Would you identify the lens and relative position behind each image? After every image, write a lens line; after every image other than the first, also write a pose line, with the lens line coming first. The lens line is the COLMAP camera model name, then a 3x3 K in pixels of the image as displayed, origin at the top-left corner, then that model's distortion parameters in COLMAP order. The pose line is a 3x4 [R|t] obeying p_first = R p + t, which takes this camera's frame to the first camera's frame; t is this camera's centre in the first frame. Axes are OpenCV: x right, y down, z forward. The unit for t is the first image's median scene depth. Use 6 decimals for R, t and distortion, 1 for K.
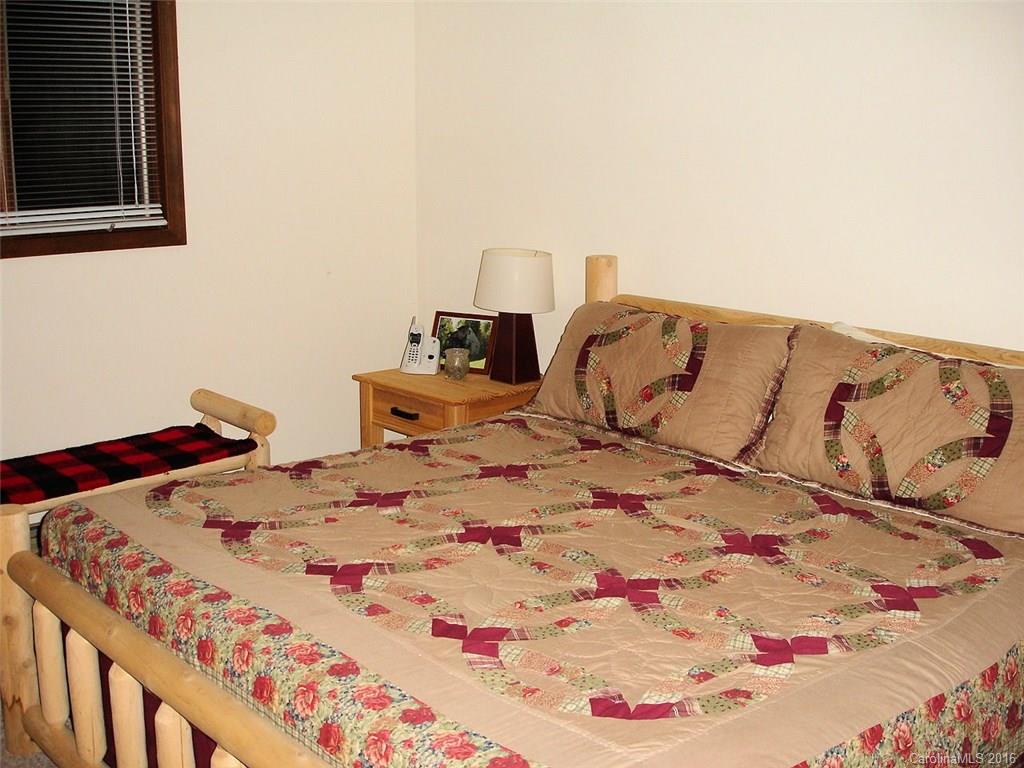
lens RADIAL K [[1149.3, 0, 512.0], [0, 1149.3, 384.0], [0, 0, 1]] dist [-0.062467, -0.148011]
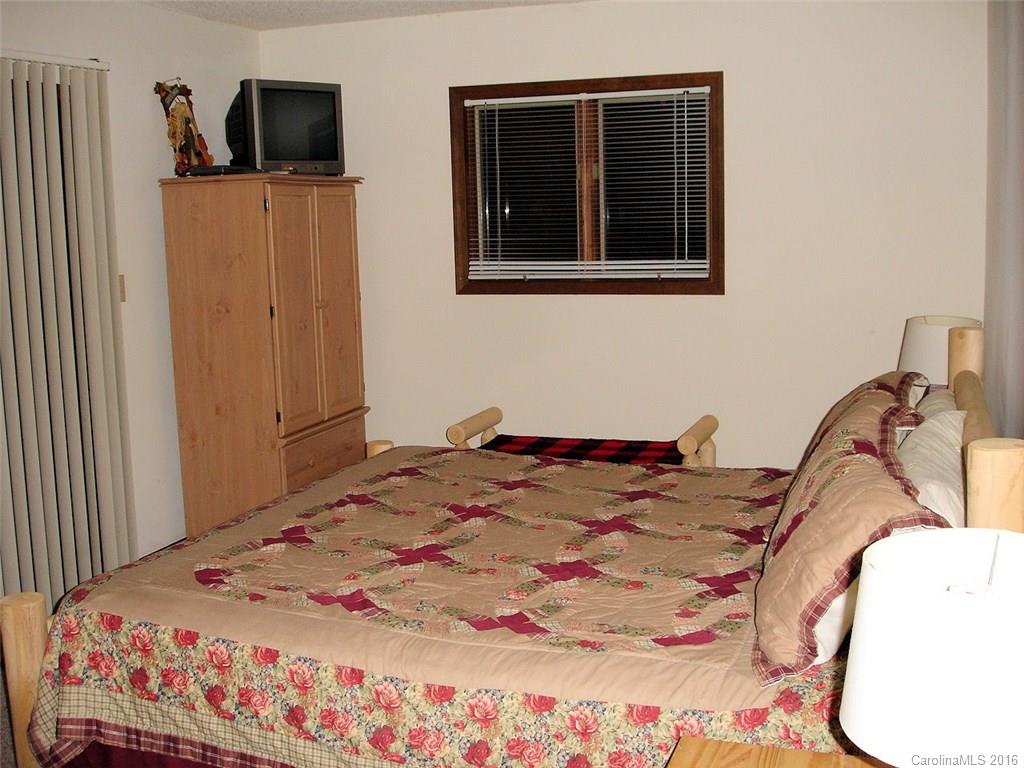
lens RADIAL K [[1149.3, 0, 512.0], [0, 1149.3, 384.0], [0, 0, 1]] dist [-0.062467, -0.148011]
pose [[0.464427, 0.112377, -0.878453, 0.724730], [-0.161739, 0.985997, 0.040625, -0.045648], [0.870717, 0.123213, 0.476100, 0.262061]]
